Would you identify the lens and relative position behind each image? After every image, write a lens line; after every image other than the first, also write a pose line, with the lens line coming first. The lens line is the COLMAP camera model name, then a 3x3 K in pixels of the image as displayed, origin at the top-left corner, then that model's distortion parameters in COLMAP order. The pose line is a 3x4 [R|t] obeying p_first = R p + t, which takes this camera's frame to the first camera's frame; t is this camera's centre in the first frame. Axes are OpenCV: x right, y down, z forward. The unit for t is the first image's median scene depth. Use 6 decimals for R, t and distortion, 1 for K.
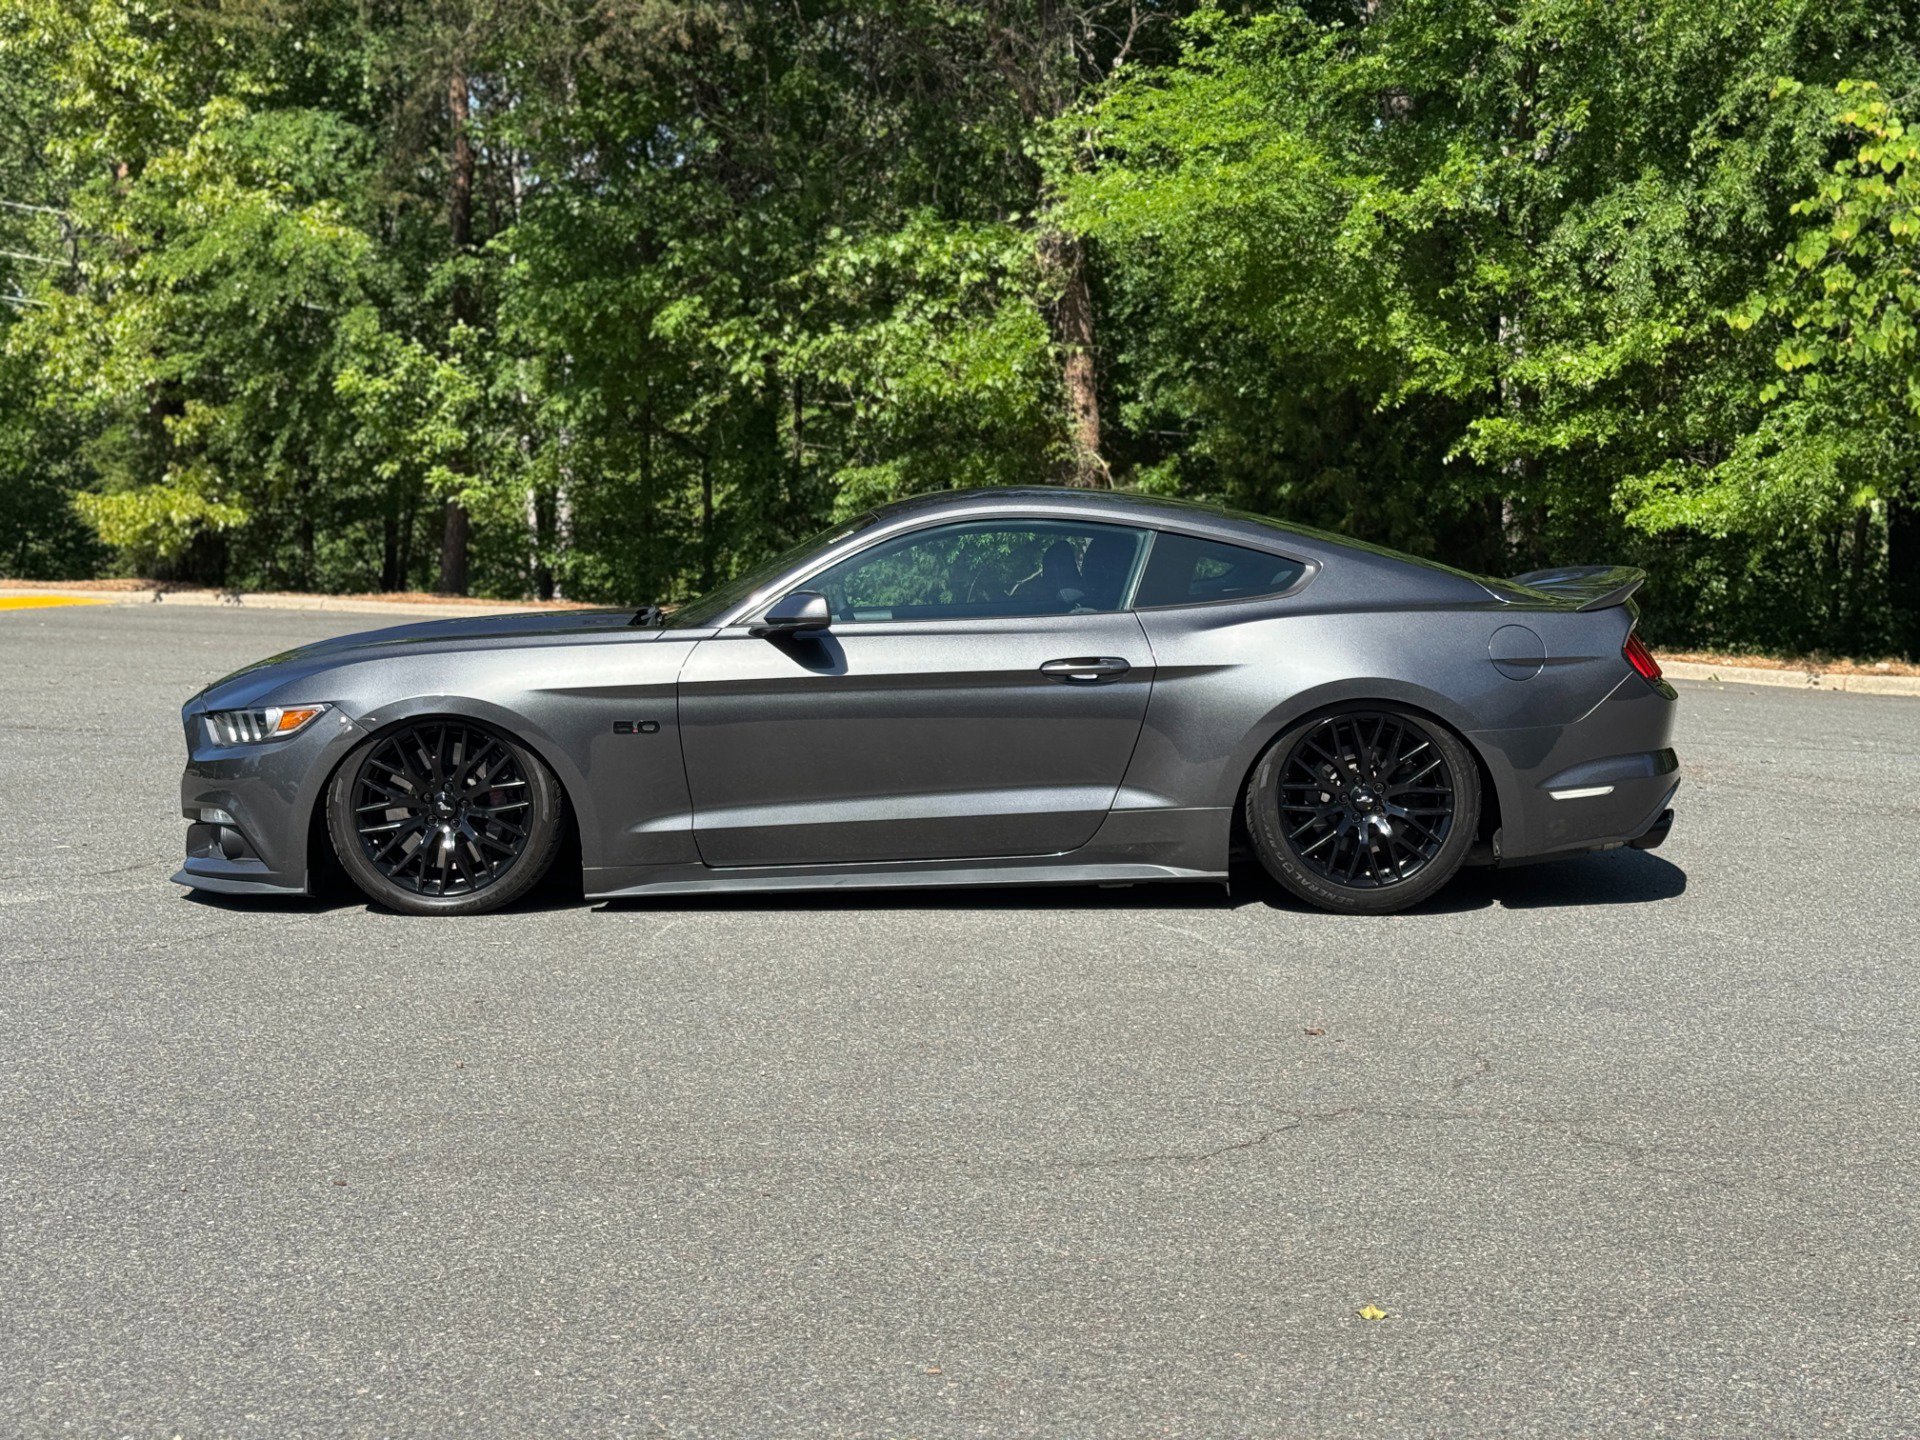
lens RADIAL K [[2670.7, 0, 984.6], [0, 2670.7, 735.1], [0, 0, 1]] dist [0.099141, 0.000000]
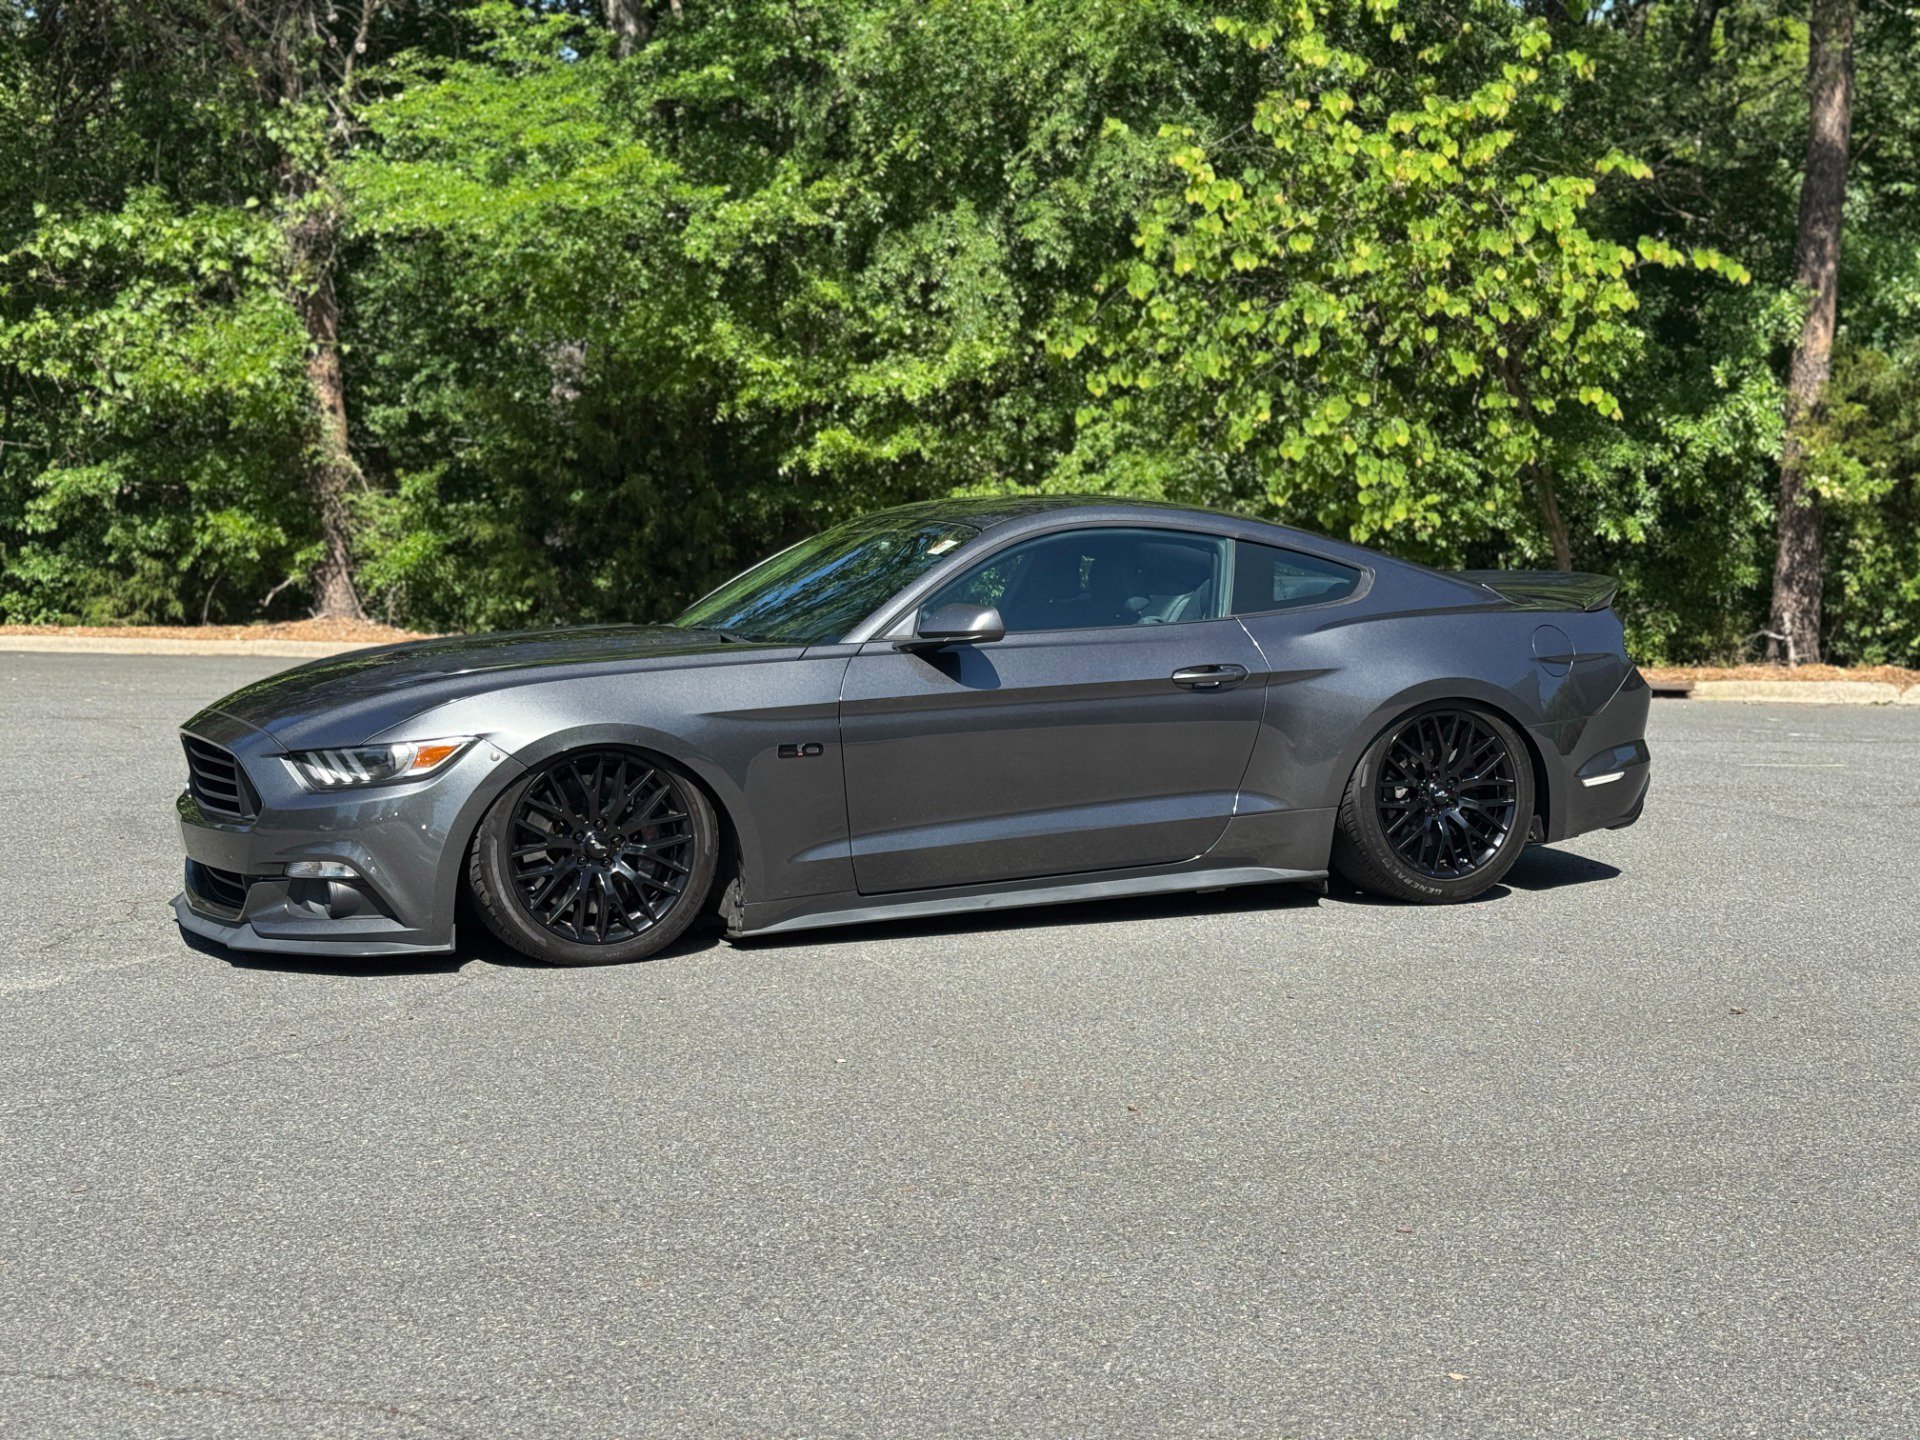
lens RADIAL K [[2670.7, 0, 999.9], [0, 2670.7, 722.5], [0, 0, 1]] dist [0.099141, 0.000000]
pose [[0.907268, -0.032024, 0.419331, -0.160996], [0.035117, 0.999383, 0.000344, -0.003703], [-0.419083, 0.014414, 0.907833, 0.040404]]
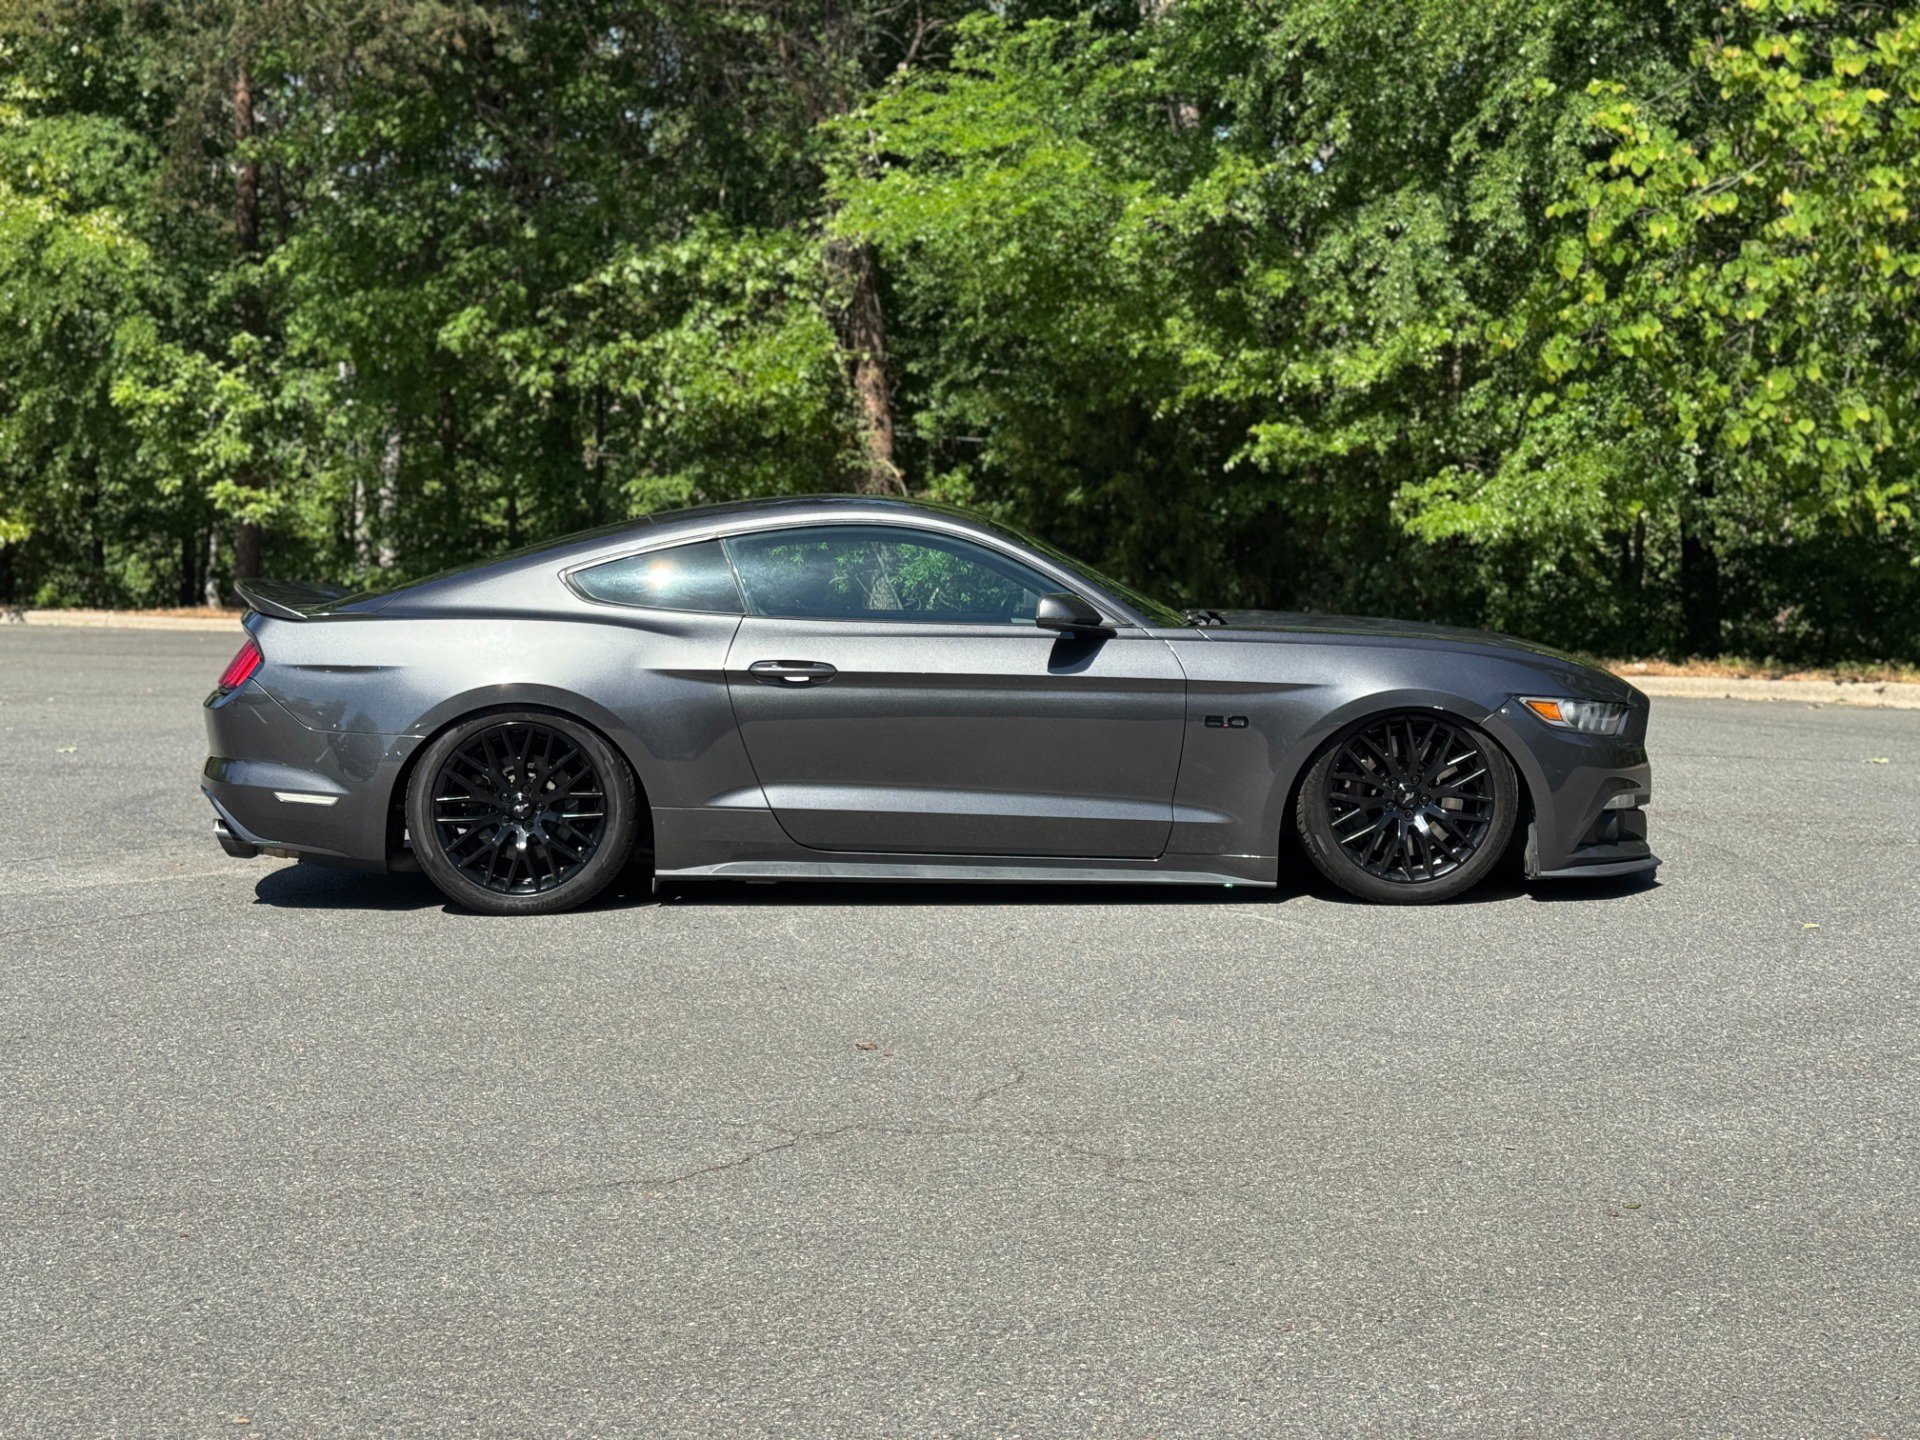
lens RADIAL K [[2670.7, 0, 985.1], [0, 2670.7, 755.4], [0, 0, 1]] dist [0.099141, 0.000000]
pose [[0.998644, -0.015210, 0.049797, 0.028183], [0.014989, 0.999876, 0.004819, -0.000060], [-0.049864, -0.004067, 0.998748, 0.003842]]
